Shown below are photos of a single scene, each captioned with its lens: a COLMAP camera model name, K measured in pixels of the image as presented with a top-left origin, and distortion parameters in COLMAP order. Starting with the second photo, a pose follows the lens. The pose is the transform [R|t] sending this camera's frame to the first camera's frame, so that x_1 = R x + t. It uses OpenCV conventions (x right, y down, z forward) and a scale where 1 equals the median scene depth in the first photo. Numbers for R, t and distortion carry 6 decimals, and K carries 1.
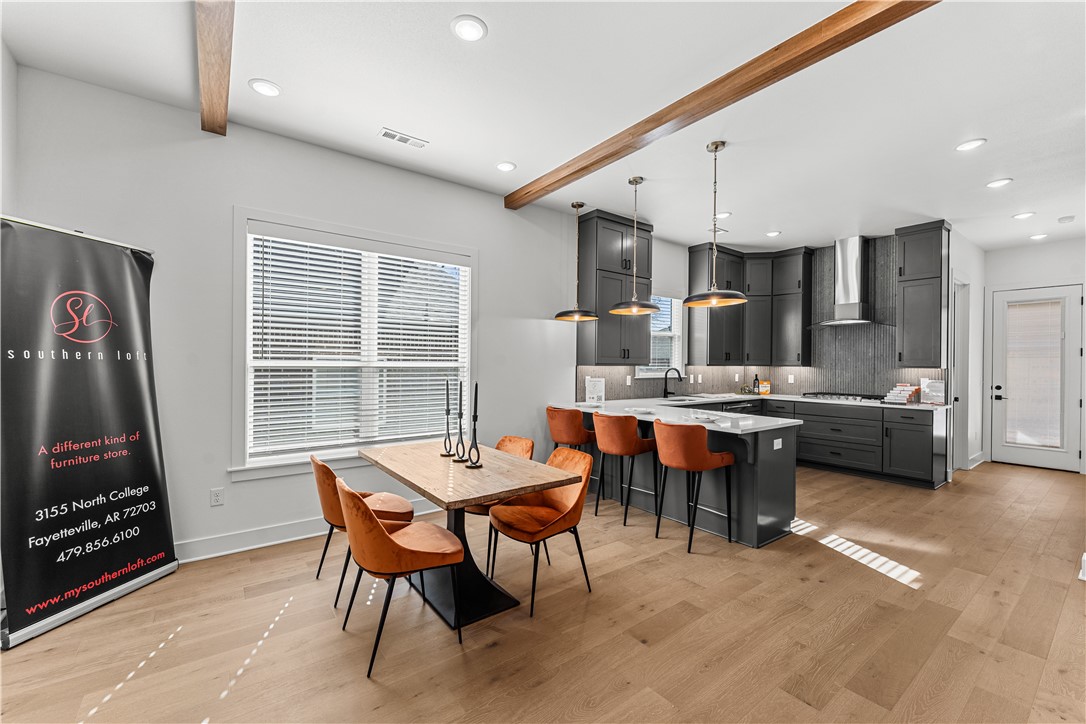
lens RADIAL K [[441.9, 0, 540.3], [0, 441.9, 361.8], [0, 0, 1]] dist [0.001852, -0.000431]
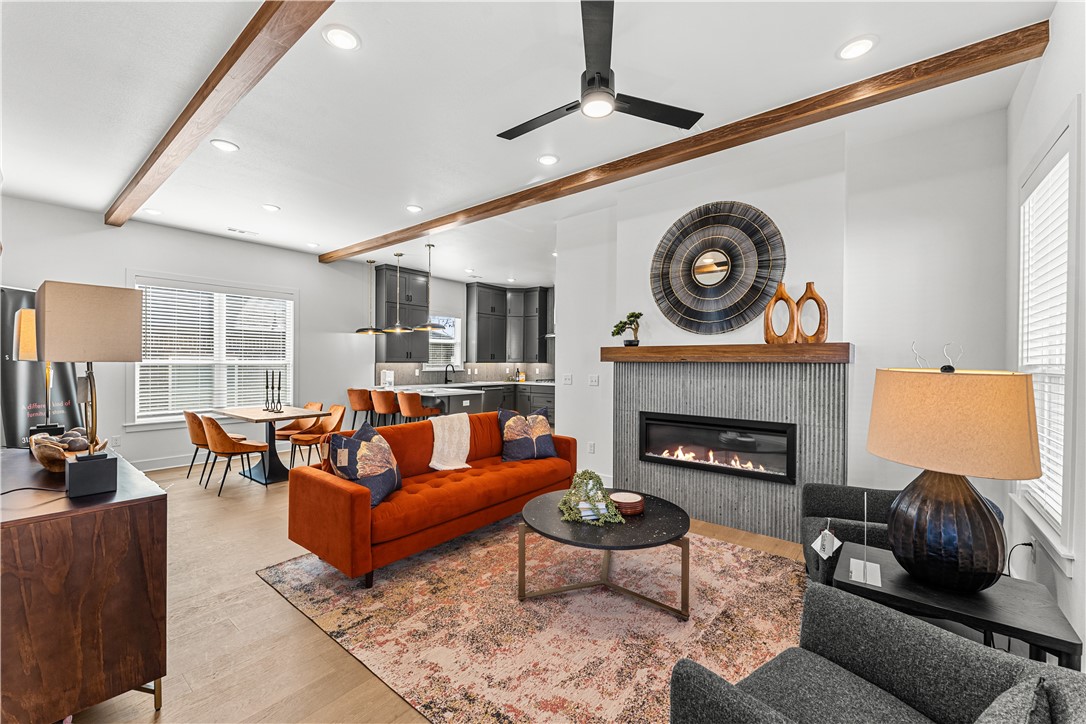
lens RADIAL K [[441.9, 0, 542.7], [0, 441.9, 361.3], [0, 0, 1]] dist [0.001852, -0.000431]
pose [[0.966420, -0.003562, 0.256945, 0.252041], [0.002682, 0.999989, 0.003774, -0.001052], [-0.256955, -0.002958, 0.966419, -0.643526]]
